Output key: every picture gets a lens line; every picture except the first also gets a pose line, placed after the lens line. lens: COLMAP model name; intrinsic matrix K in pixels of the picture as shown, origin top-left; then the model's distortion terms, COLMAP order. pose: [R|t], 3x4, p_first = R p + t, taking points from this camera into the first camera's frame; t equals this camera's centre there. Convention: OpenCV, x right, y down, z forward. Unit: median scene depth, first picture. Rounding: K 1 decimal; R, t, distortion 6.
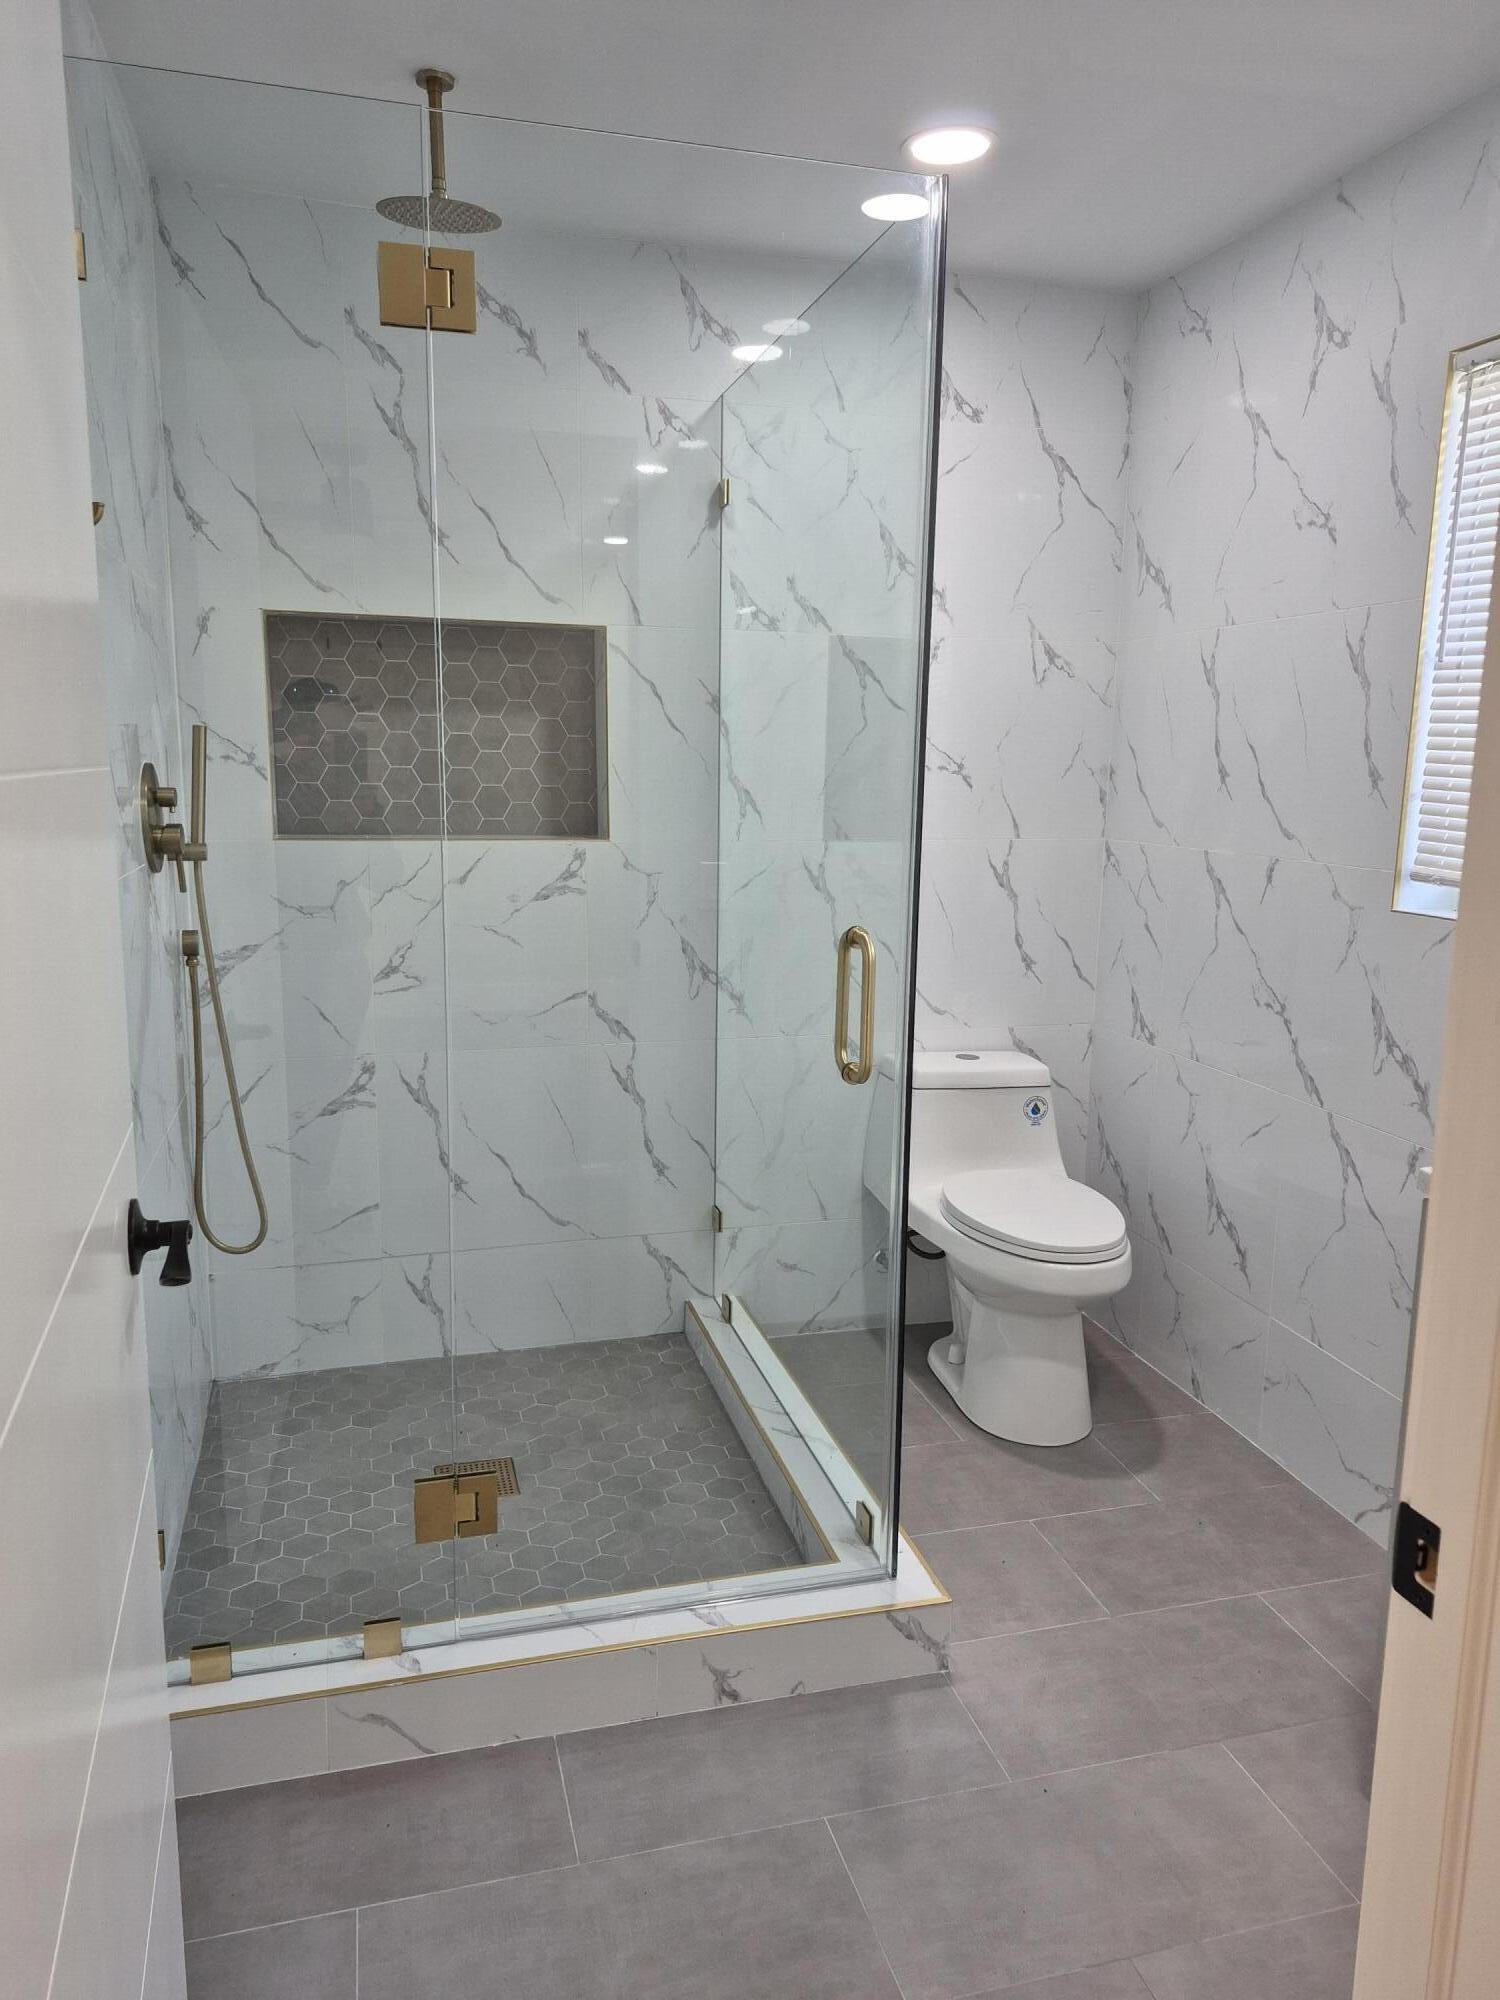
lens RADIAL K [[1396.6, 0, 744.0], [0, 1396.6, 989.8], [0, 0, 1]] dist [0.073679, -0.073319]
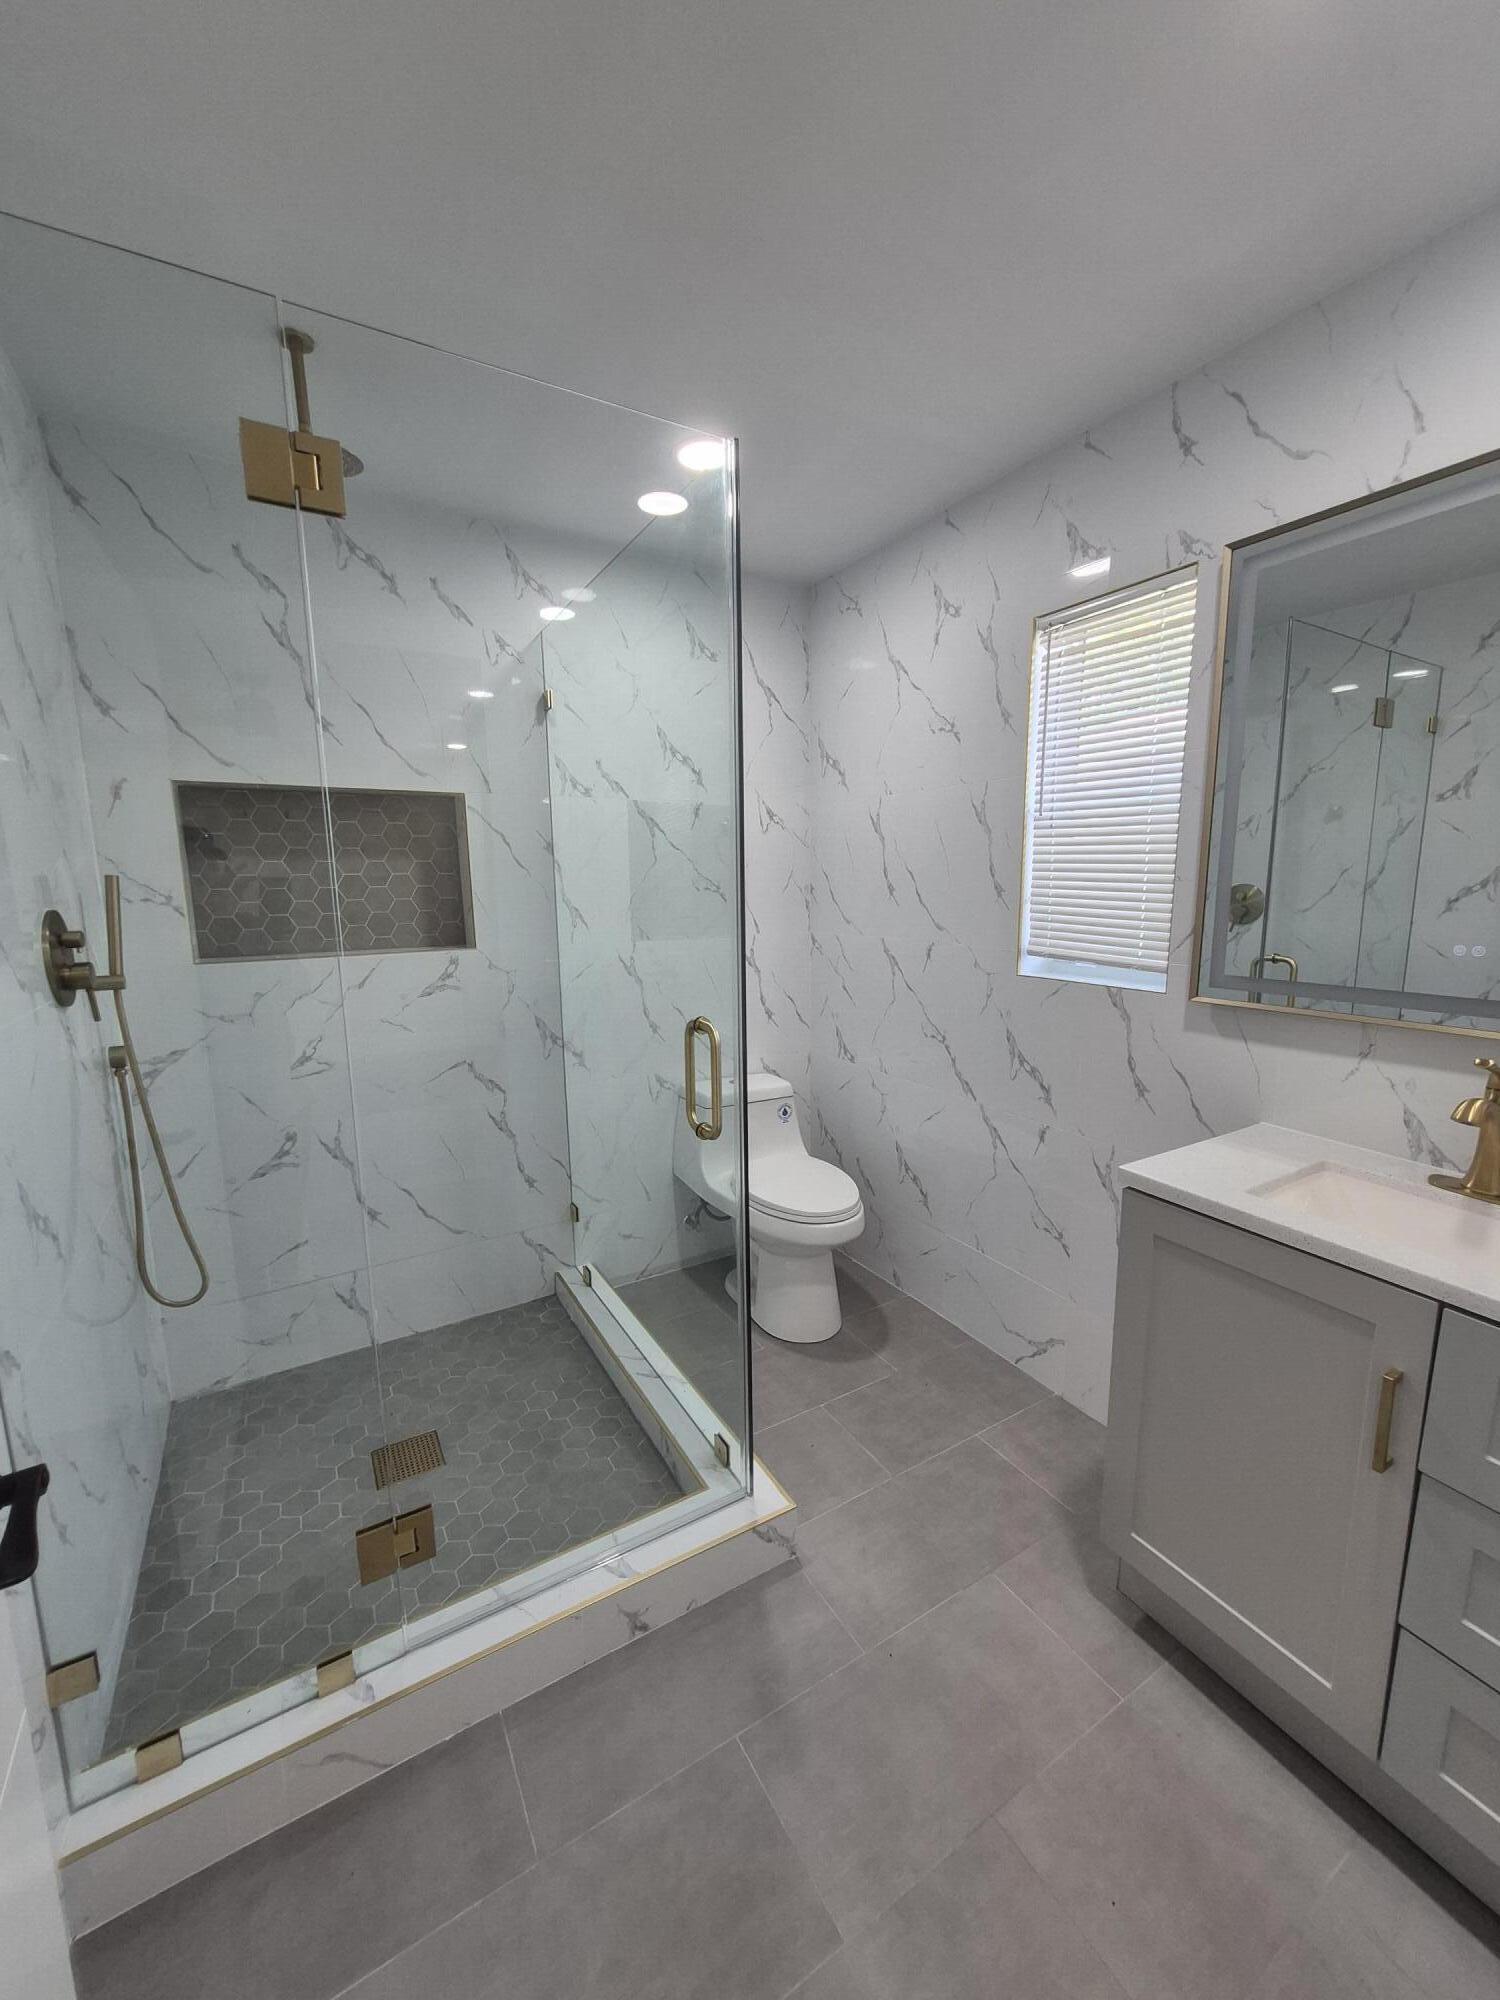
lens RADIAL K [[795.5, 0, 761.6], [0, 795.5, 1003.0], [0, 0, 1]] dist [-0.003630, 0.002200]
pose [[0.962285, -0.066873, 0.263697, -0.042400], [0.069645, 0.997571, -0.001165, -0.039685], [-0.262978, 0.019486, 0.964605, 0.208093]]
